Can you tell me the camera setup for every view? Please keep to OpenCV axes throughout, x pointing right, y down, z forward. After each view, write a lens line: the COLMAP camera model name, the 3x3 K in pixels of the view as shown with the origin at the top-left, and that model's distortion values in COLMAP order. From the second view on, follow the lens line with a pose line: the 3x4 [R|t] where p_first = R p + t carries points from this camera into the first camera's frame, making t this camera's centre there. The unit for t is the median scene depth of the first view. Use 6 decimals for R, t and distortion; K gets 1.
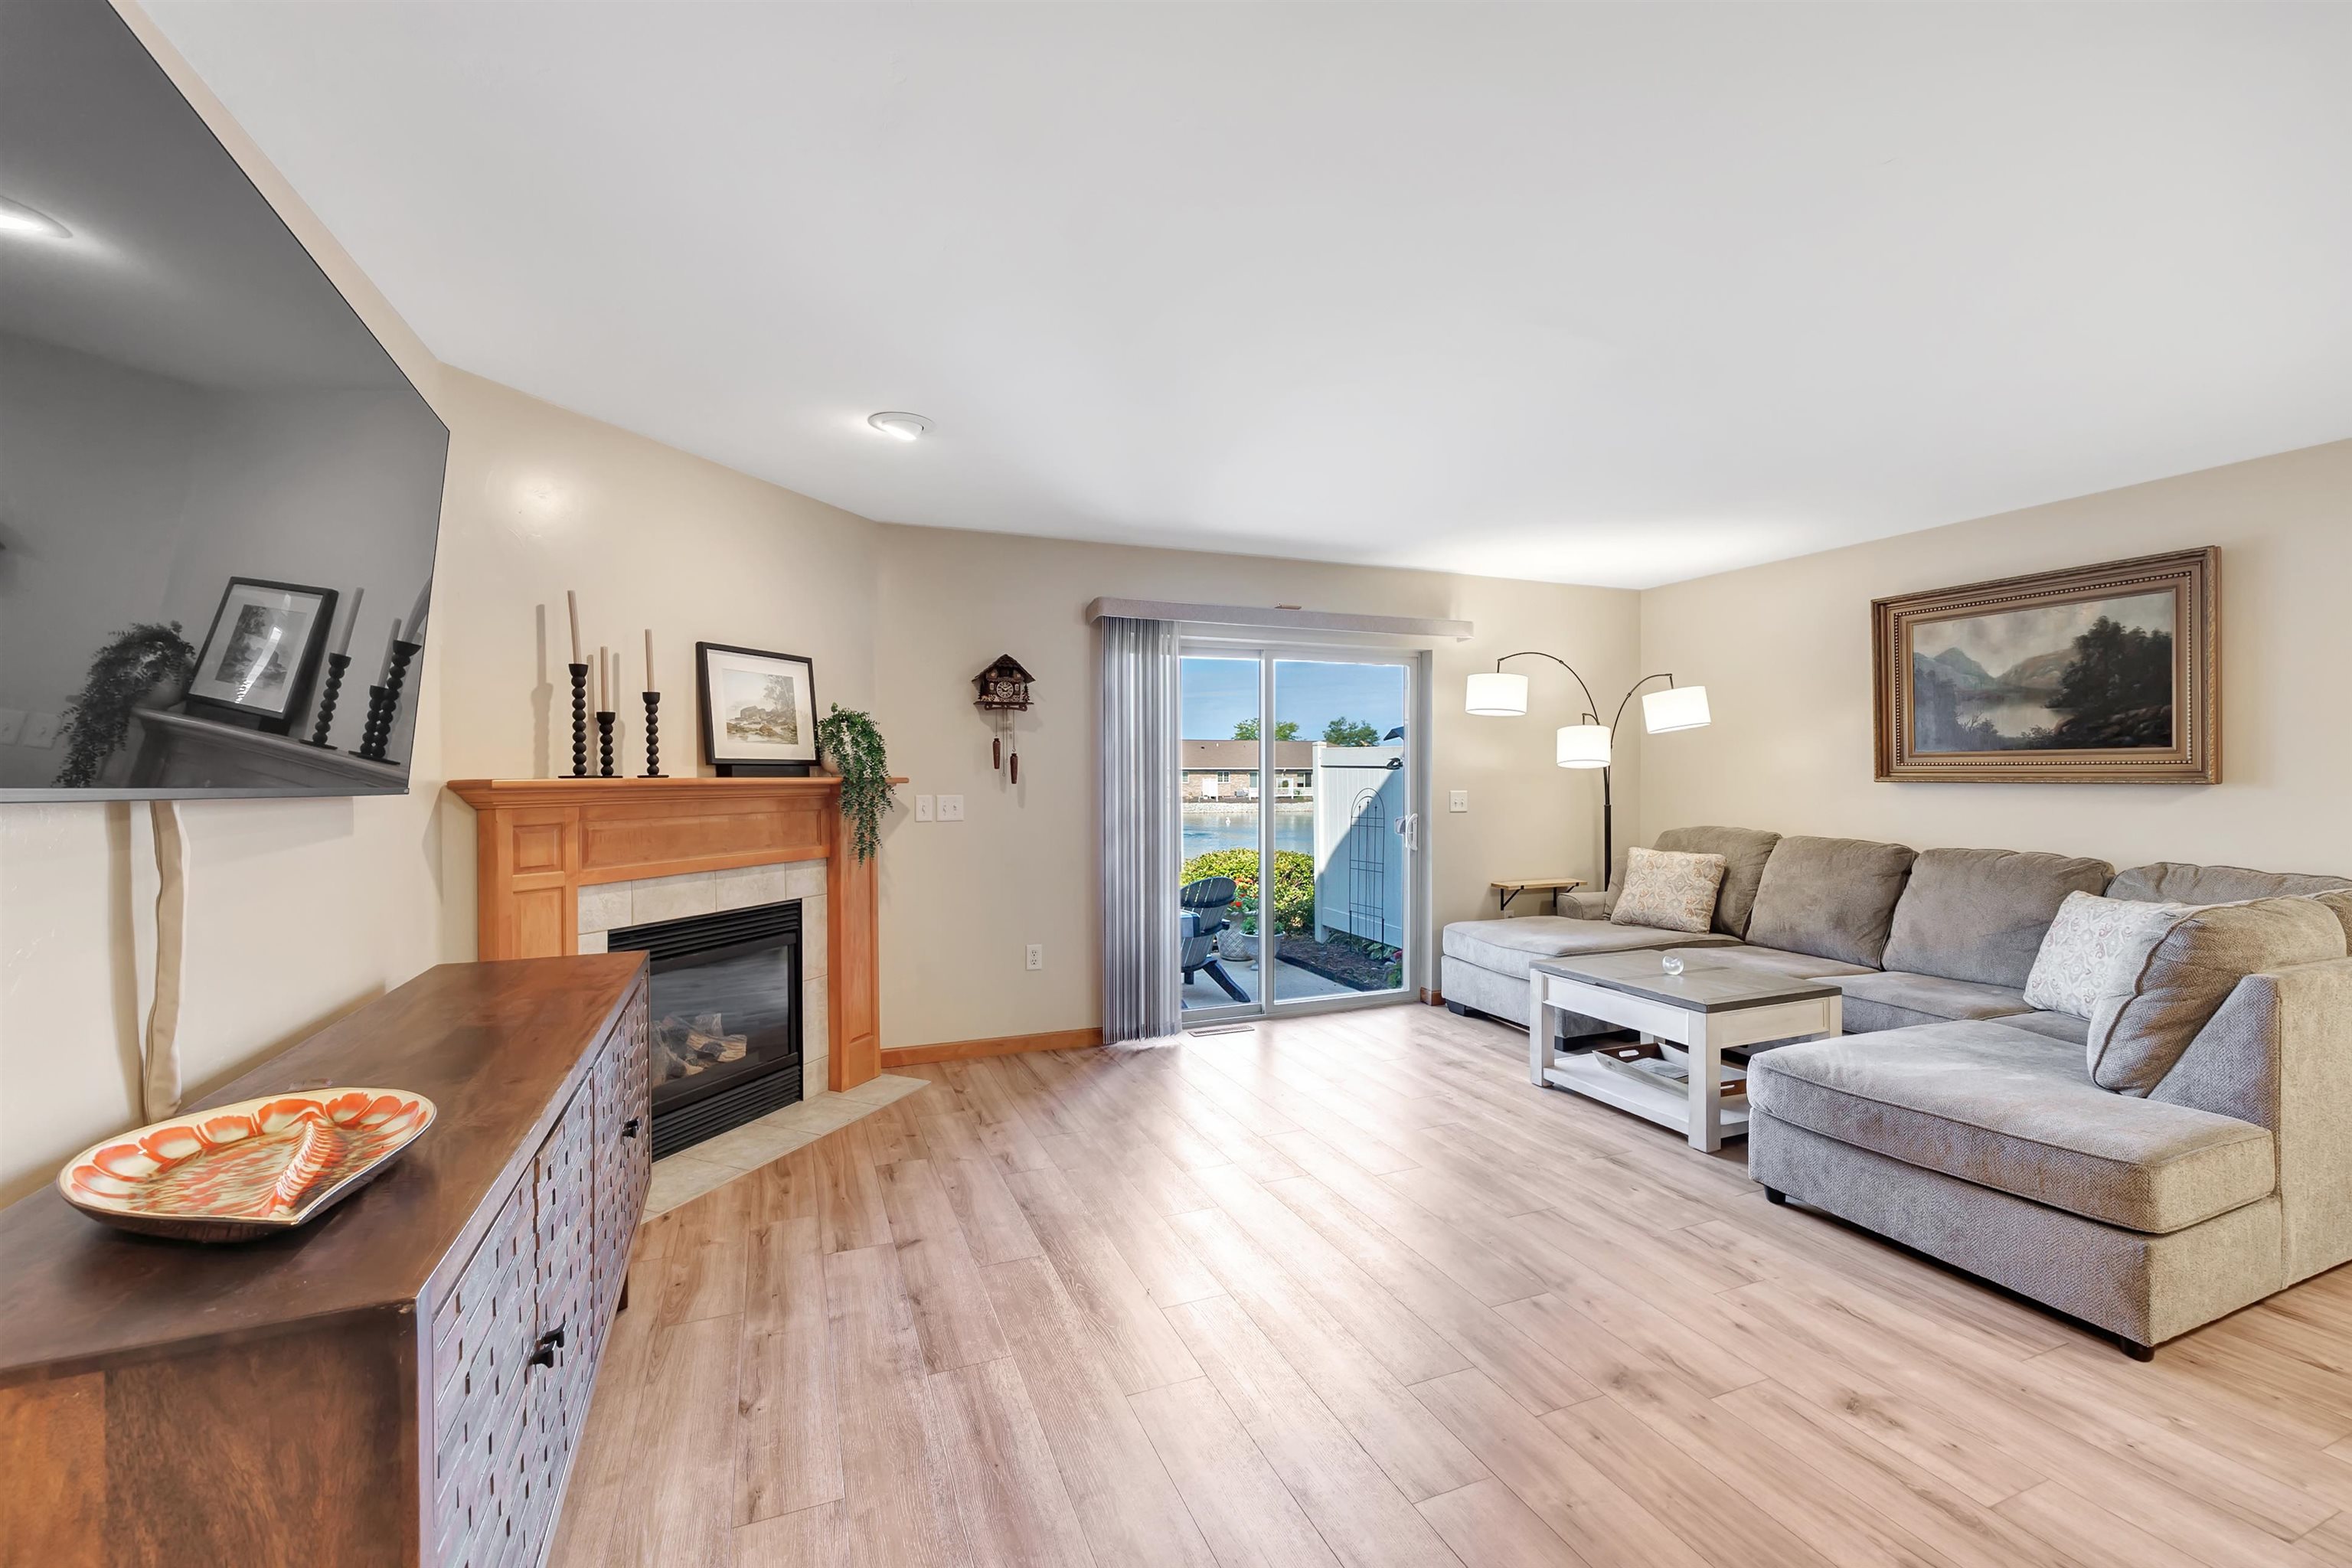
lens RADIAL K [[959.5, 0, 1165.6], [0, 959.5, 784.7], [0, 0, 1]] dist [-0.000633, 0.001139]
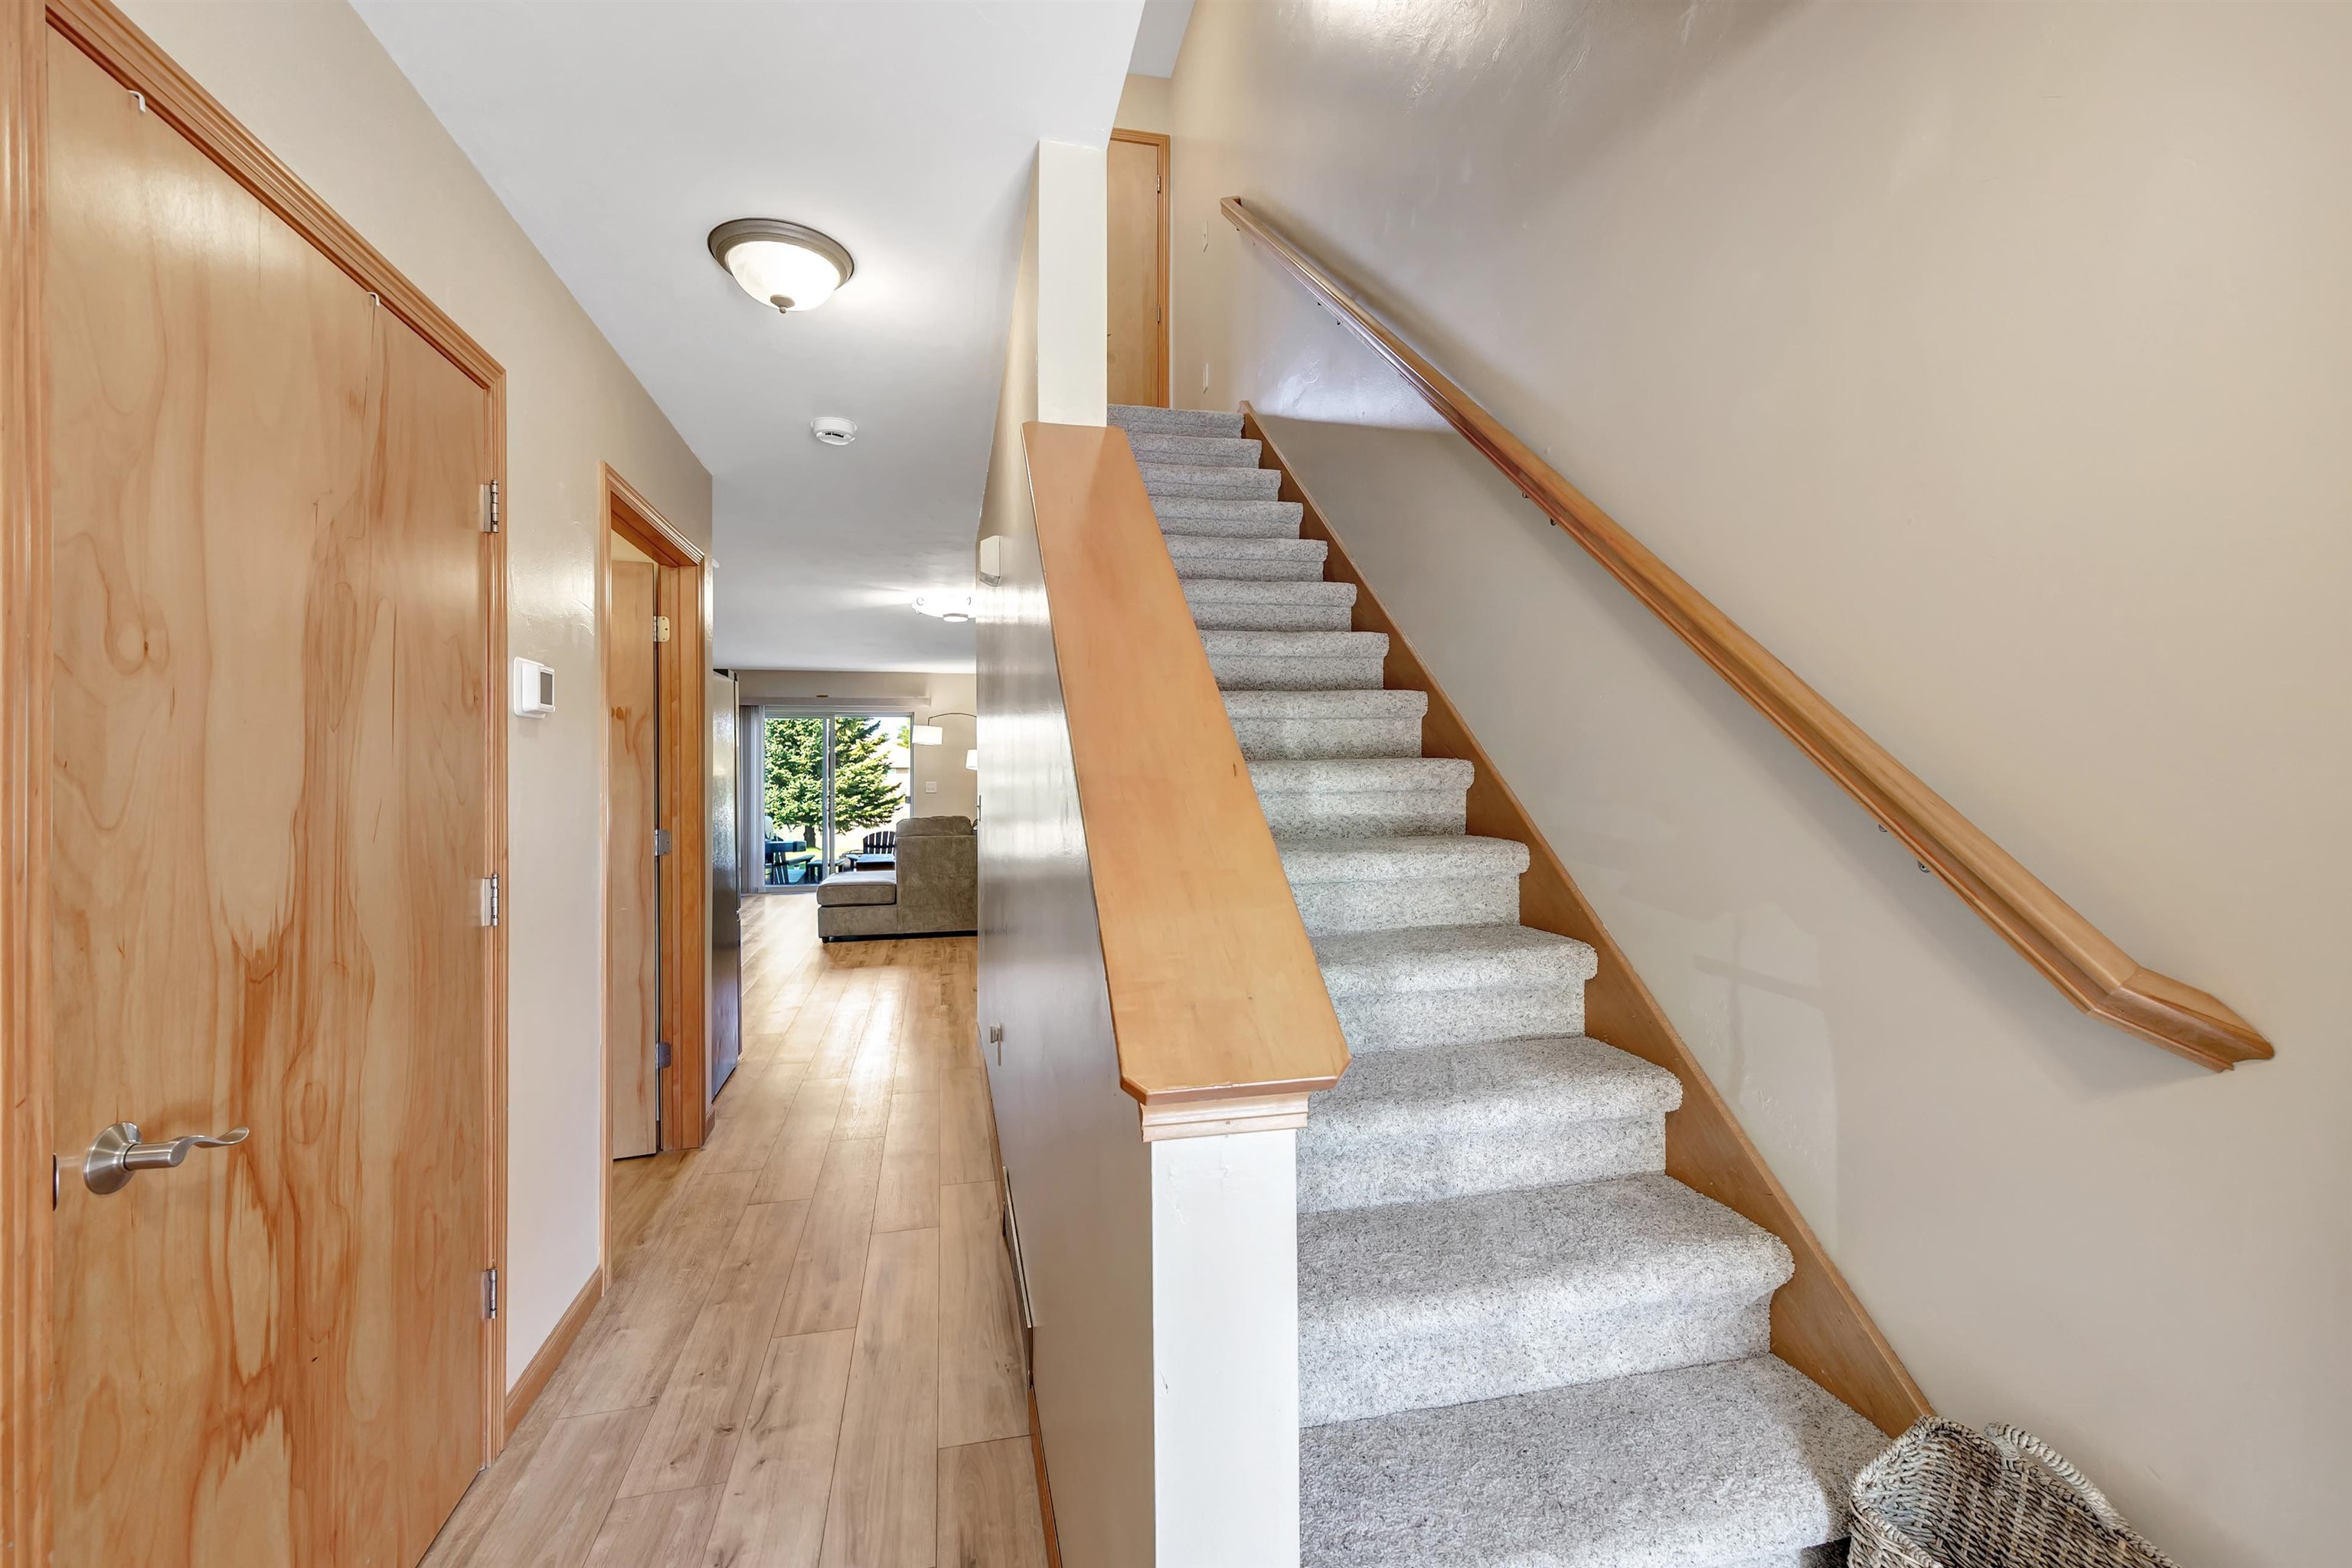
lens RADIAL K [[959.5, 0, 1176.4], [0, 959.5, 772.0], [0, 0, 1]] dist [-0.000633, 0.001139]
pose [[0.989225, -0.003082, -0.146368, 1.637895], [0.001847, 0.999962, -0.008572, 0.004538], [0.146389, 0.008209, 0.989193, -1.330830]]
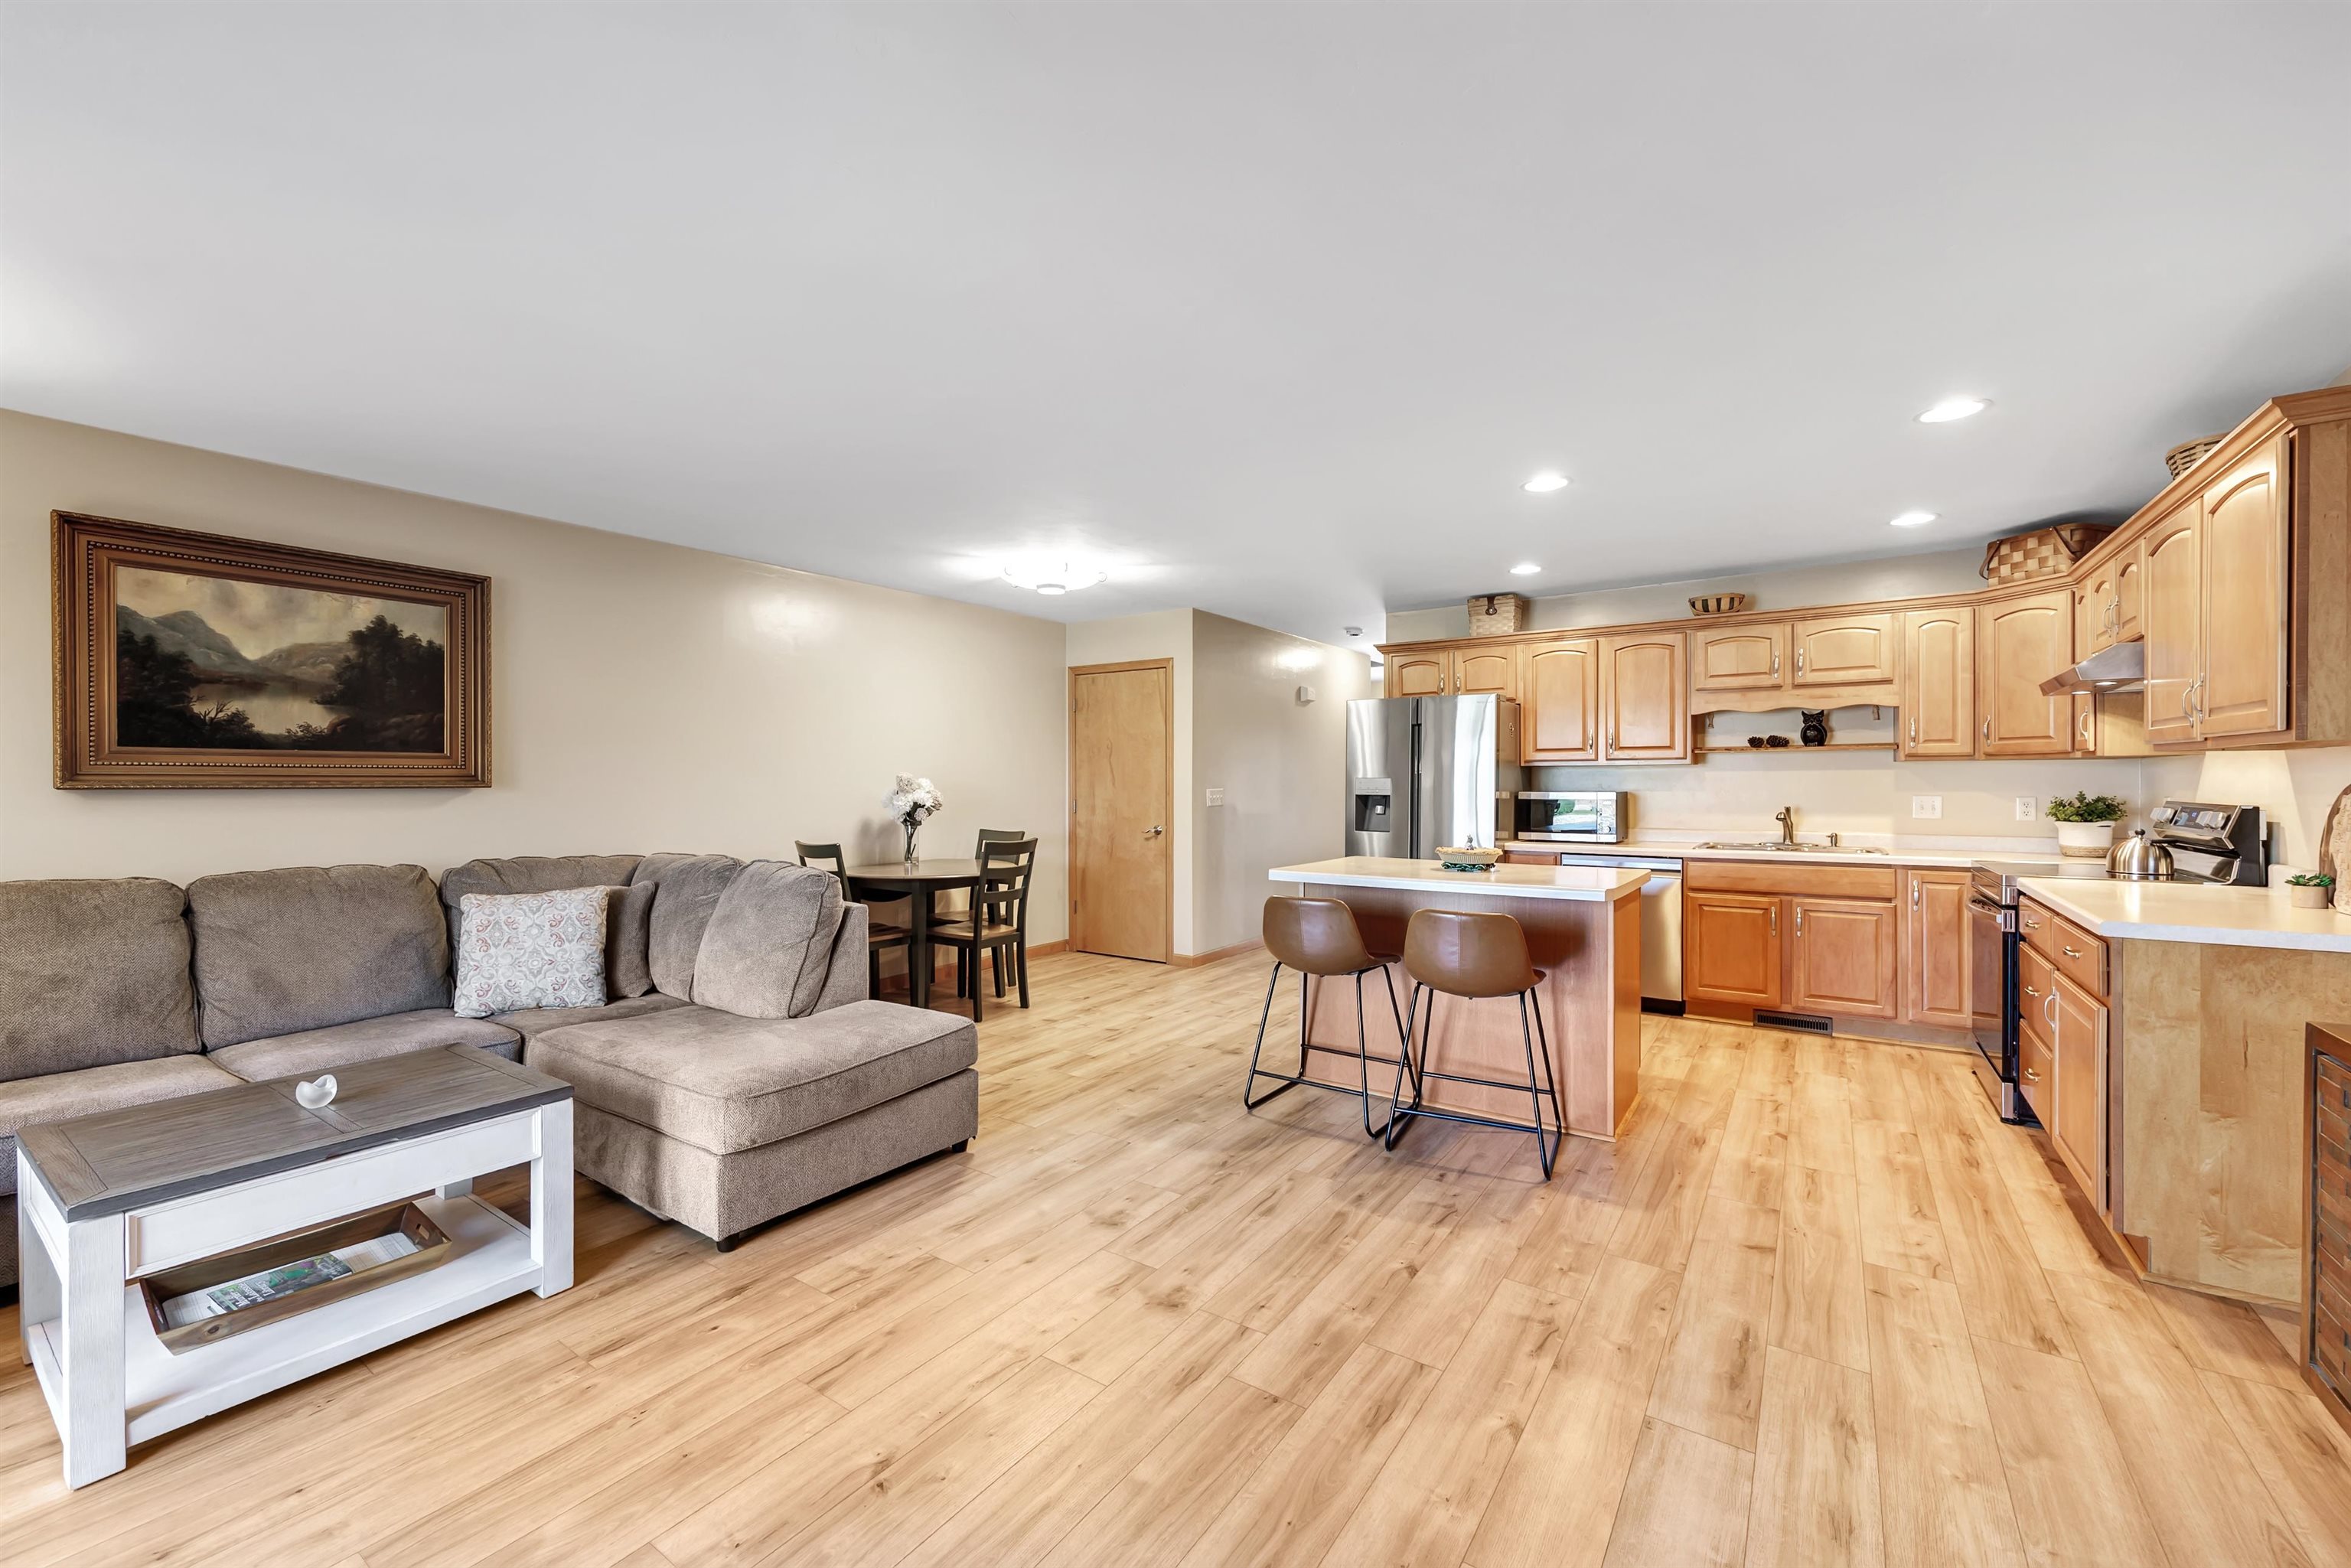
lens RADIAL K [[959.0, 0, 1153.2], [0, 959.0, 774.1], [0, 0, 1]] dist [-0.000633, 0.001139]
pose [[-0.540174, 0.010617, 0.841487, -0.269685], [0.015041, 0.999882, -0.002960, -0.000597], [-0.841419, 0.011058, -0.540270, 0.923876]]
